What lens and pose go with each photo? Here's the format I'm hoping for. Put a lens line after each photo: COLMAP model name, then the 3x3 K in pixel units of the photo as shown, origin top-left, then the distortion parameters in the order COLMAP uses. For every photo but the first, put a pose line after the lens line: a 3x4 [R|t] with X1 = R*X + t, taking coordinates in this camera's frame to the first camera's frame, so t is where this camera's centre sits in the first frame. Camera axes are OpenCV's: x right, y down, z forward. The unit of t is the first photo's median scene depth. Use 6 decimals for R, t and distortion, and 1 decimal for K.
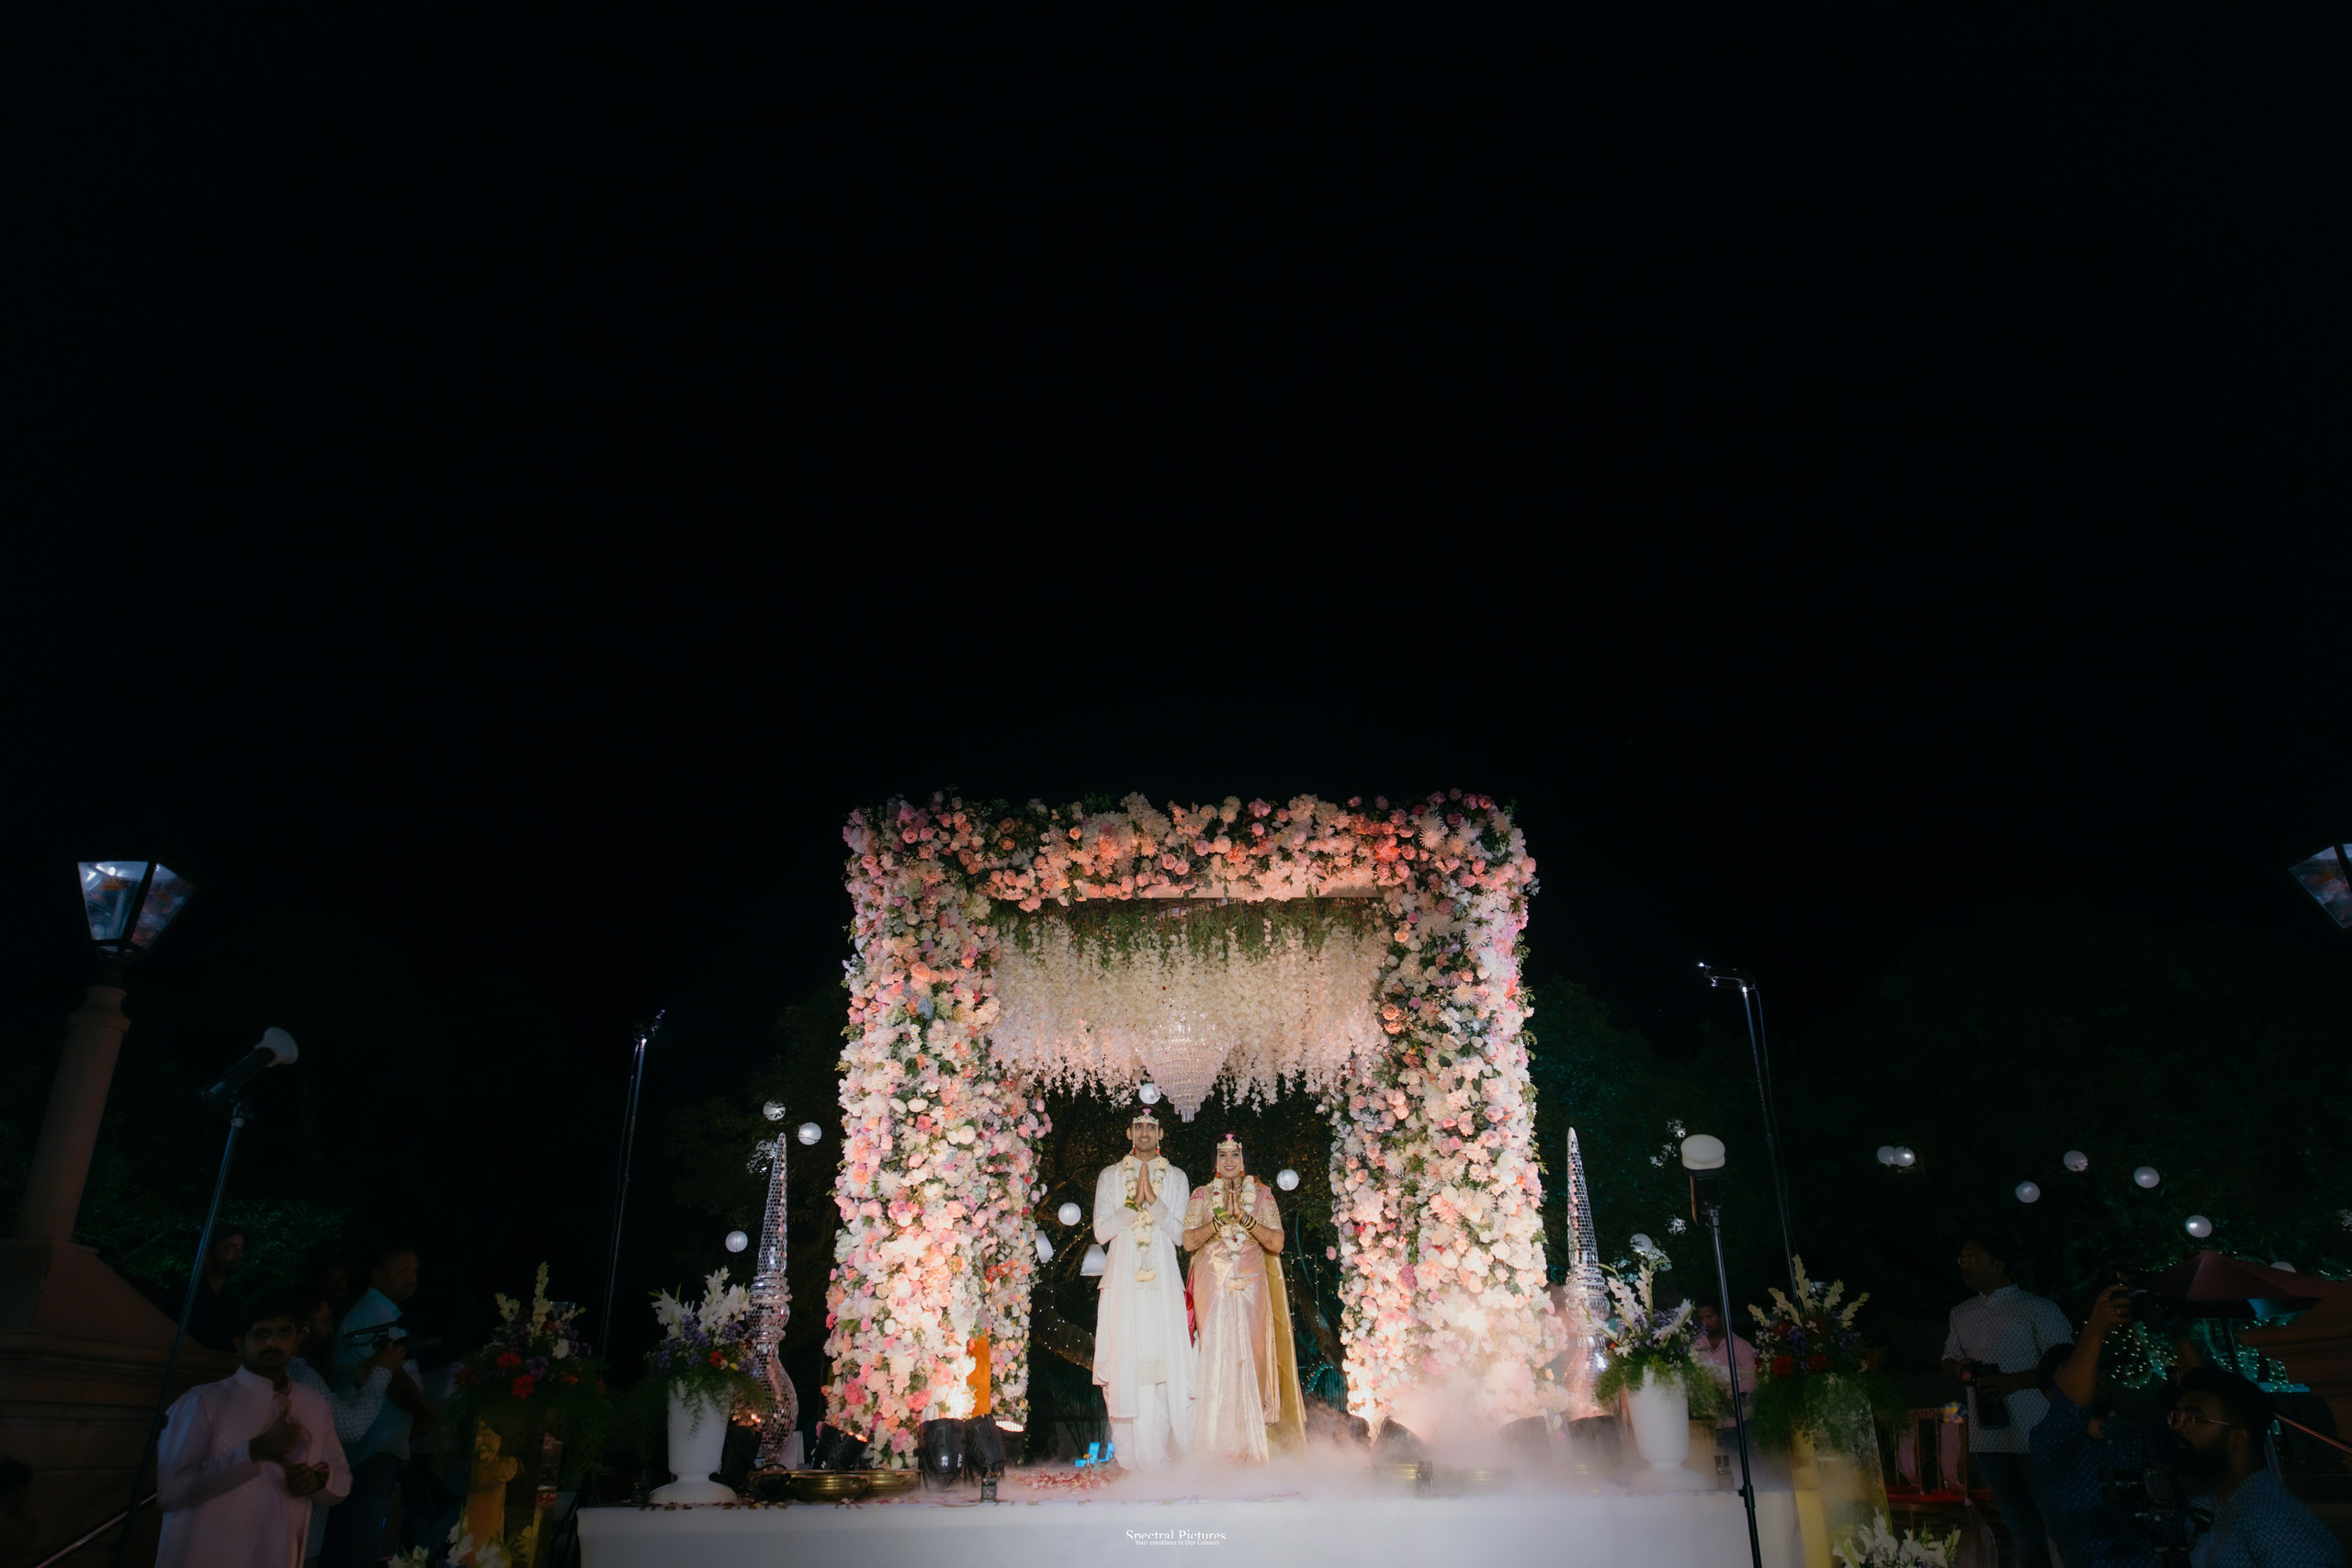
lens RADIAL K [[1597.8, 0, 1176.0], [0, 1597.8, 784.0], [0, 0, 1]] dist [0.001800, -0.000157]
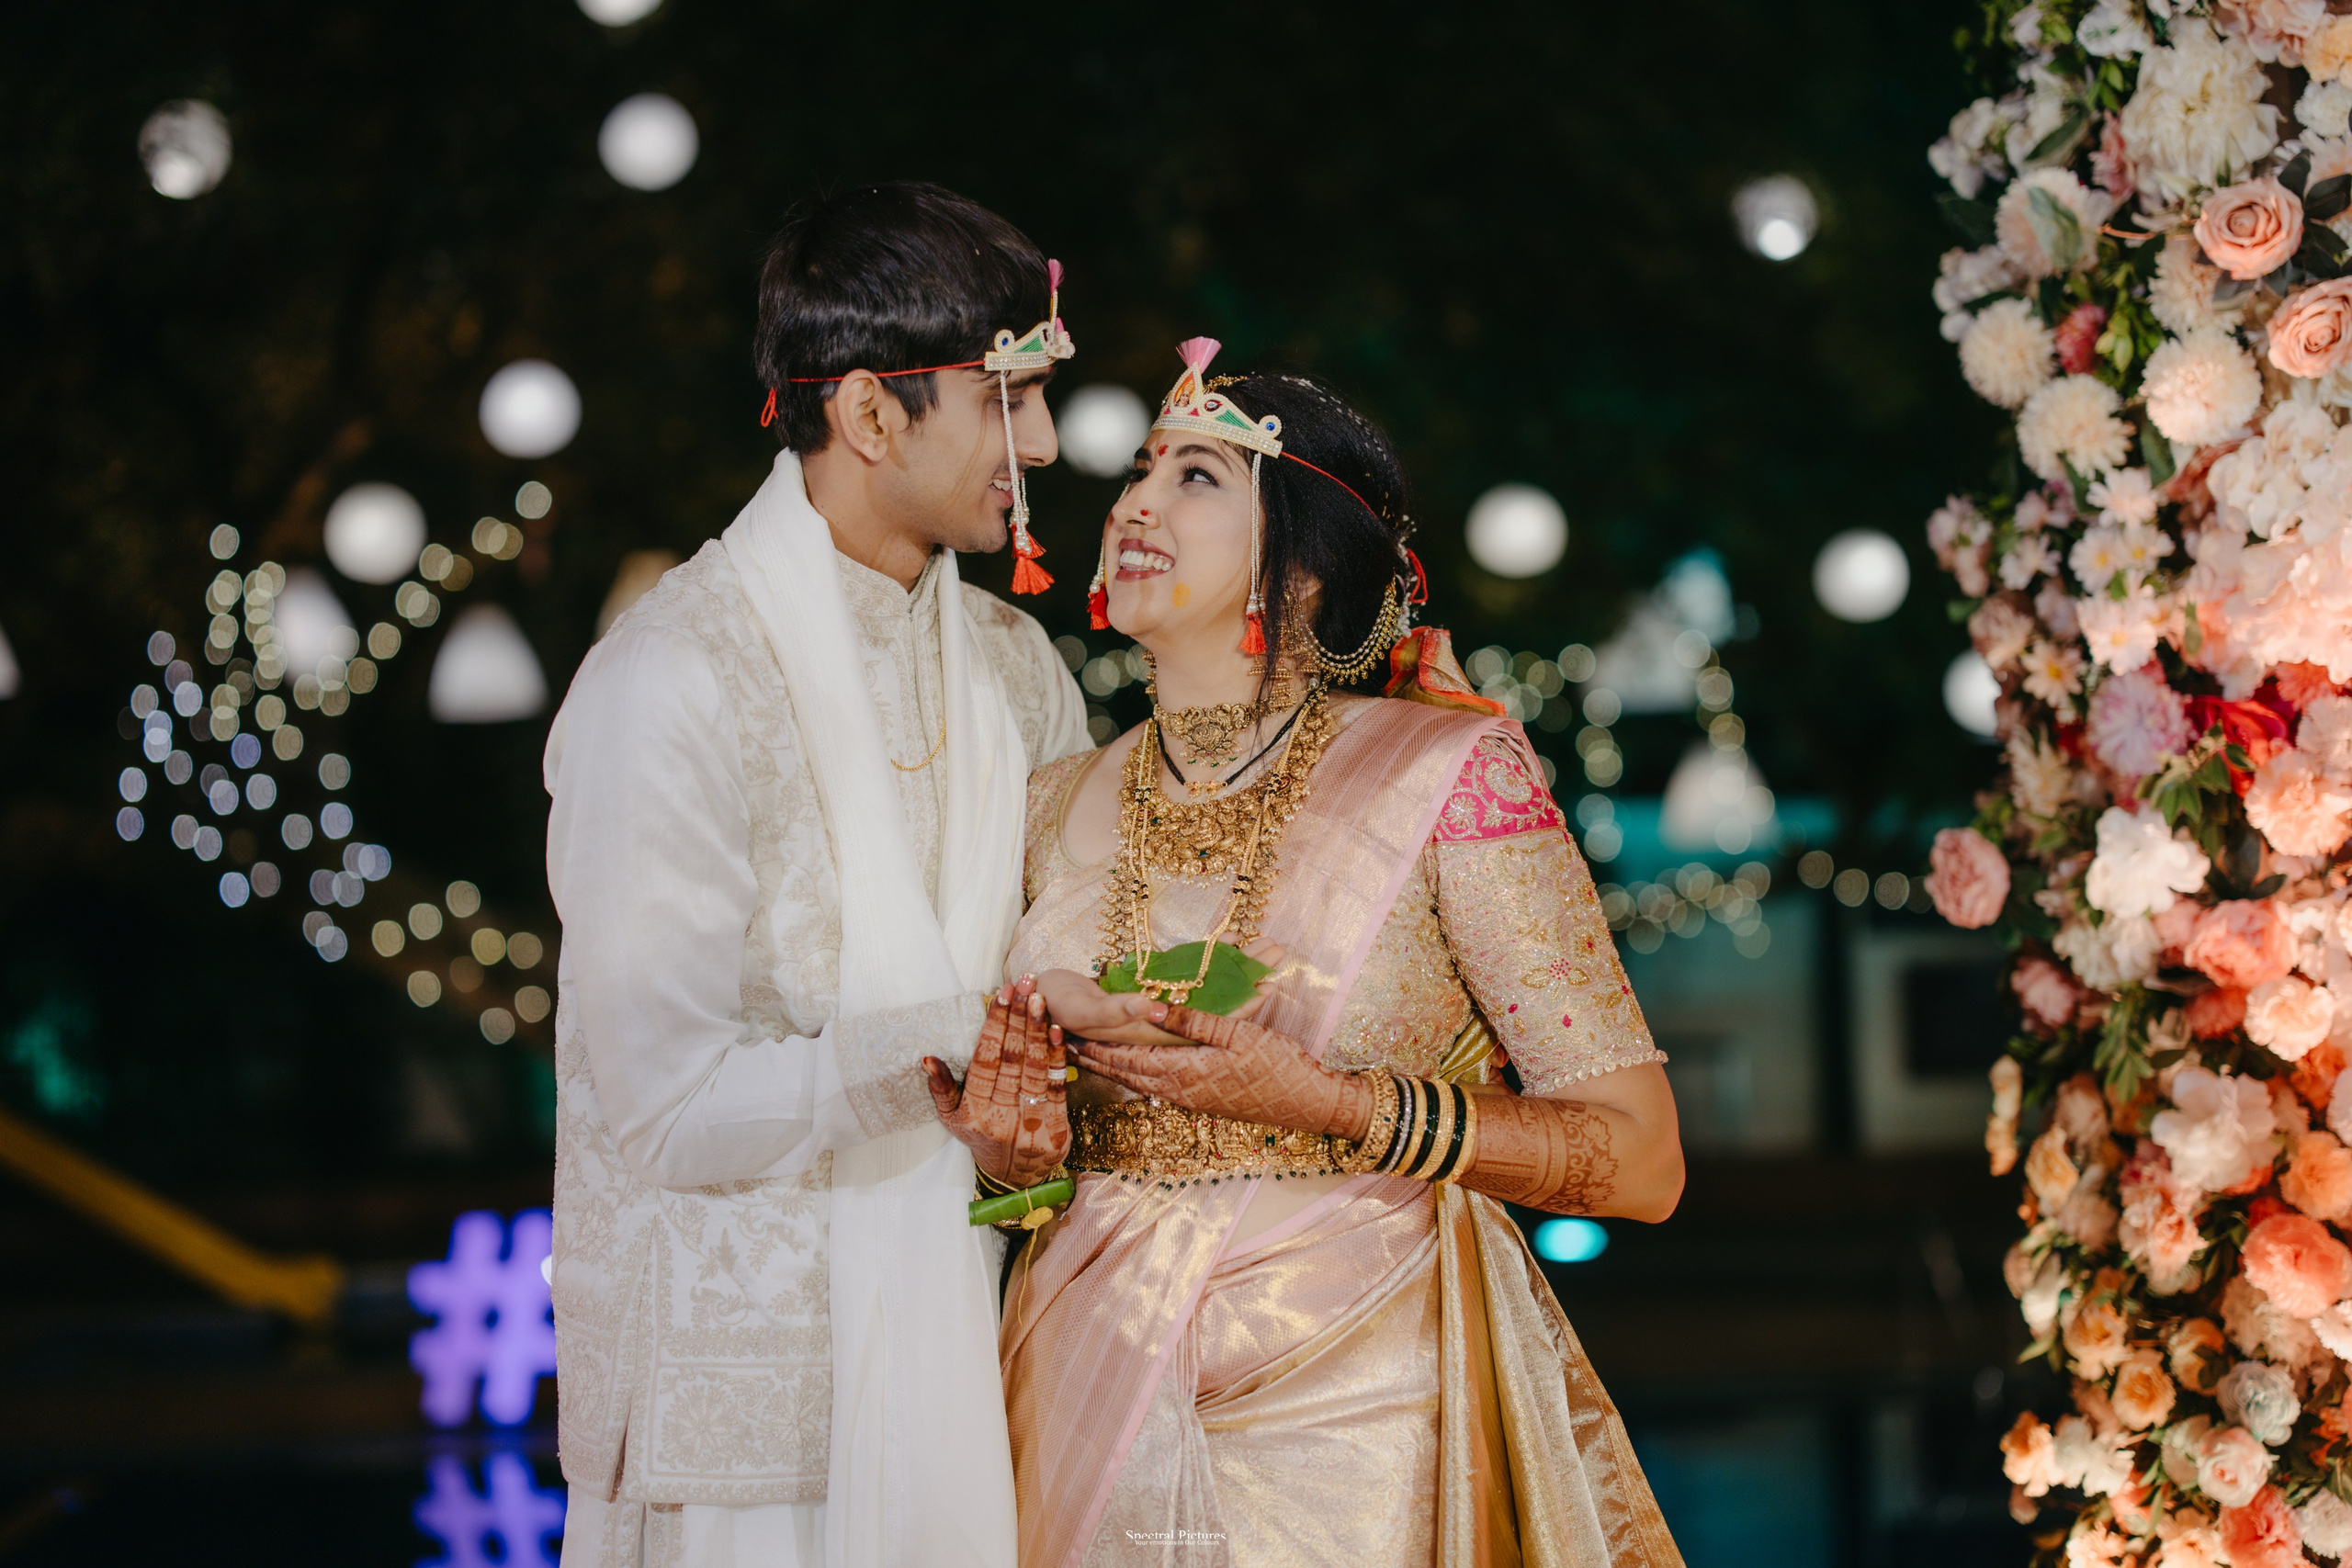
lens RADIAL K [[3417.9, 0, 1143.1], [0, 3417.9, 767.7], [0, 0, 1]] dist [0.024748, -0.069126]
pose [[0.991922, -0.002110, 0.126828, -0.012110], [-0.040262, 0.942921, 0.330573, 0.191694], [-0.120286, -0.333009, 0.935220, 0.744134]]
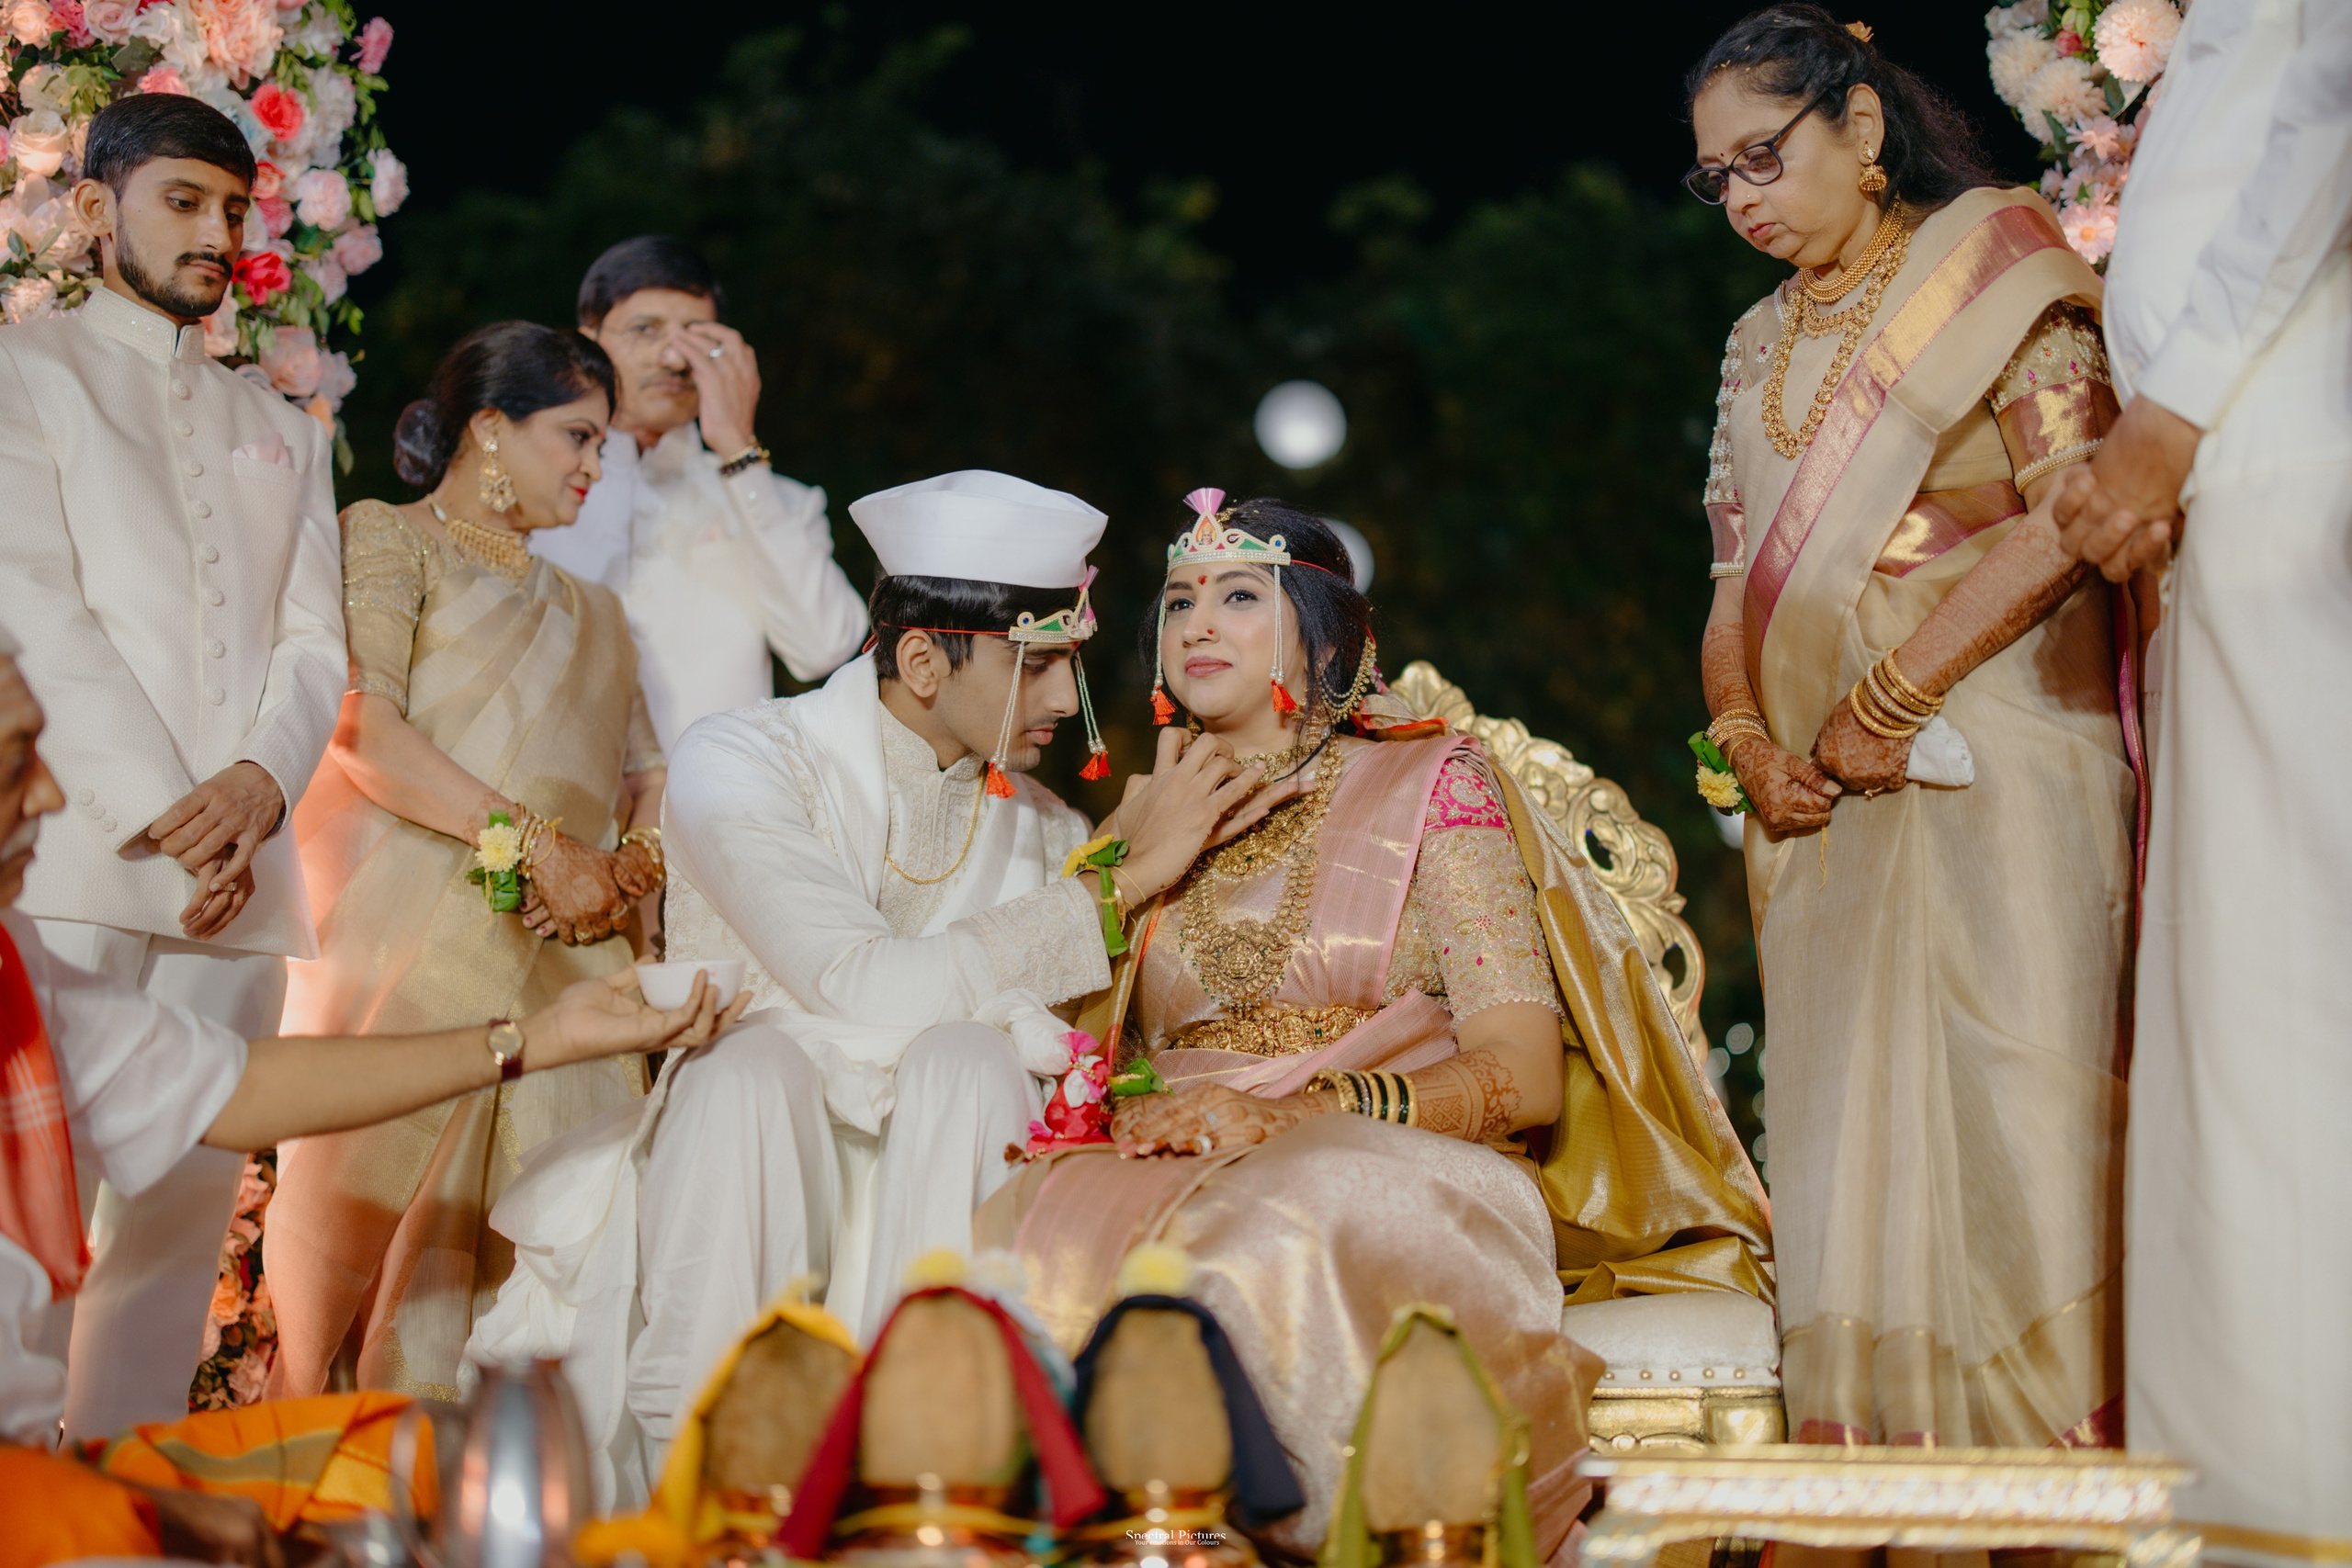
lens RADIAL K [[3406.7, 0, 1176.0], [0, 3406.7, 784.0], [0, 0, 1]] dist [-0.011867, 0.105260]
pose [[0.994595, -0.022651, -0.101334, 0.044357], [0.038200, 0.987294, 0.154245, 0.270873], [0.096552, -0.157283, 0.982822, 0.633544]]
